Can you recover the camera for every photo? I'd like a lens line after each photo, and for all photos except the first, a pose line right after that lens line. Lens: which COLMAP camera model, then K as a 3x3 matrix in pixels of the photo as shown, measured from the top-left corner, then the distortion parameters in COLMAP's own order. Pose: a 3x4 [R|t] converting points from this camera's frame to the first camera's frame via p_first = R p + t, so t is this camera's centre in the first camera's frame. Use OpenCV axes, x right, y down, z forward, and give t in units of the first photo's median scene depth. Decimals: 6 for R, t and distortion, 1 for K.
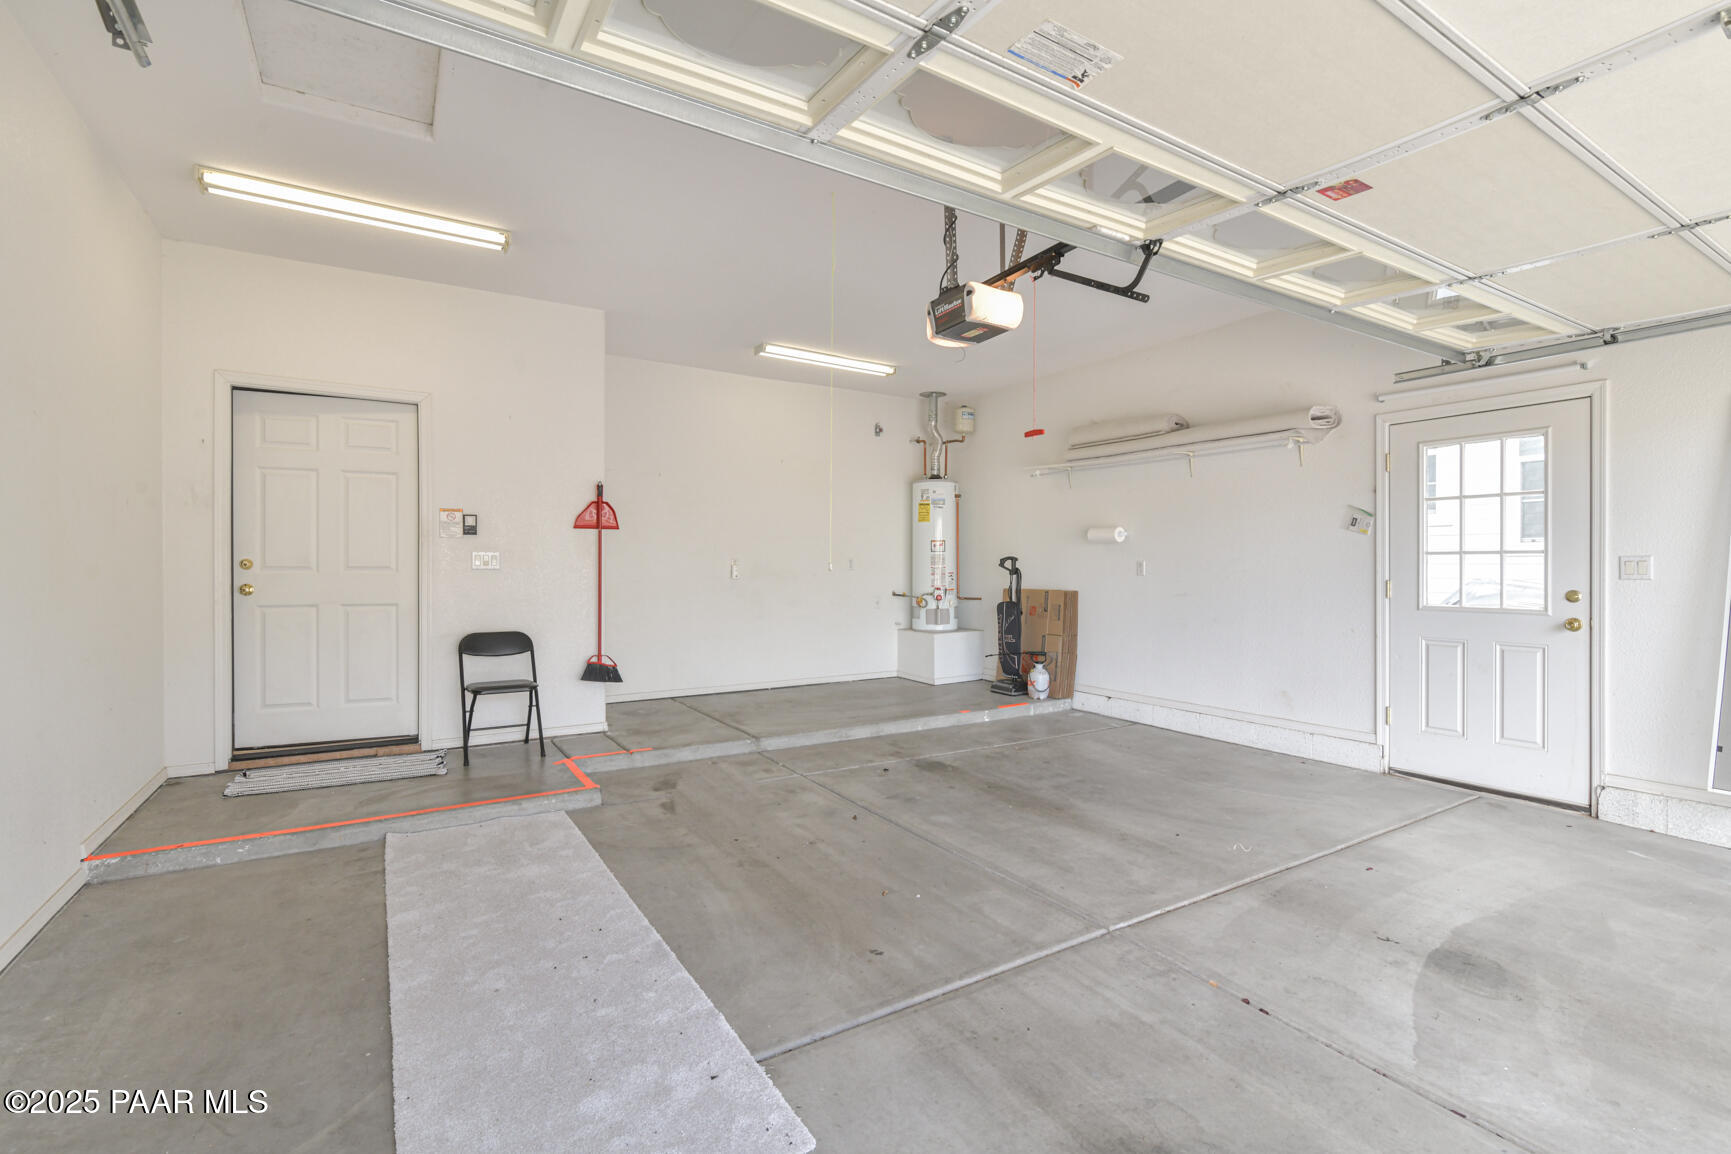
lens RADIAL K [[786.8, 0, 872.6], [0, 786.8, 571.1], [0, 0, 1]] dist [-0.012374, 0.002011]
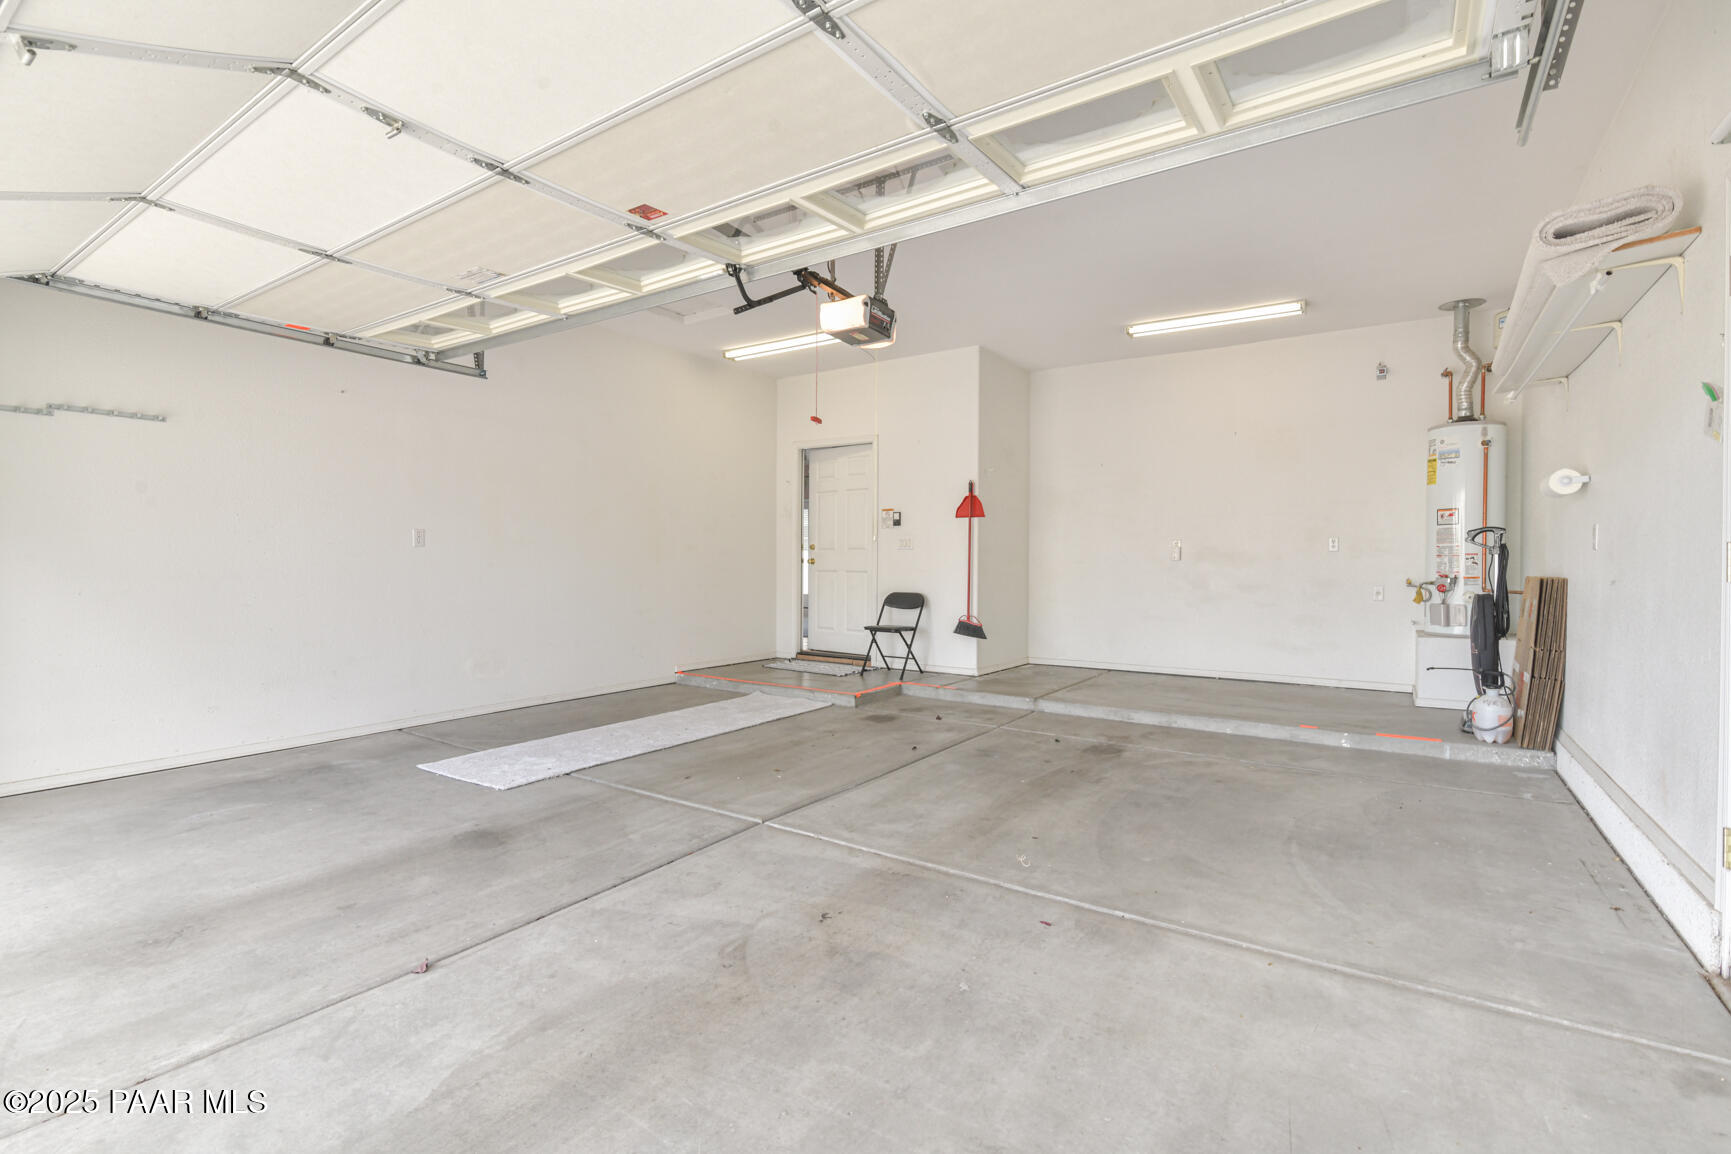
lens RADIAL K [[786.8, 0, 870.9], [0, 786.8, 573.5], [0, 0, 1]] dist [-0.012374, 0.002011]
pose [[0.401942, 0.013400, -0.915567, 0.999532], [-0.010193, 0.999896, 0.010159, 0.034697], [0.915608, 0.005249, 0.402037, 0.439218]]
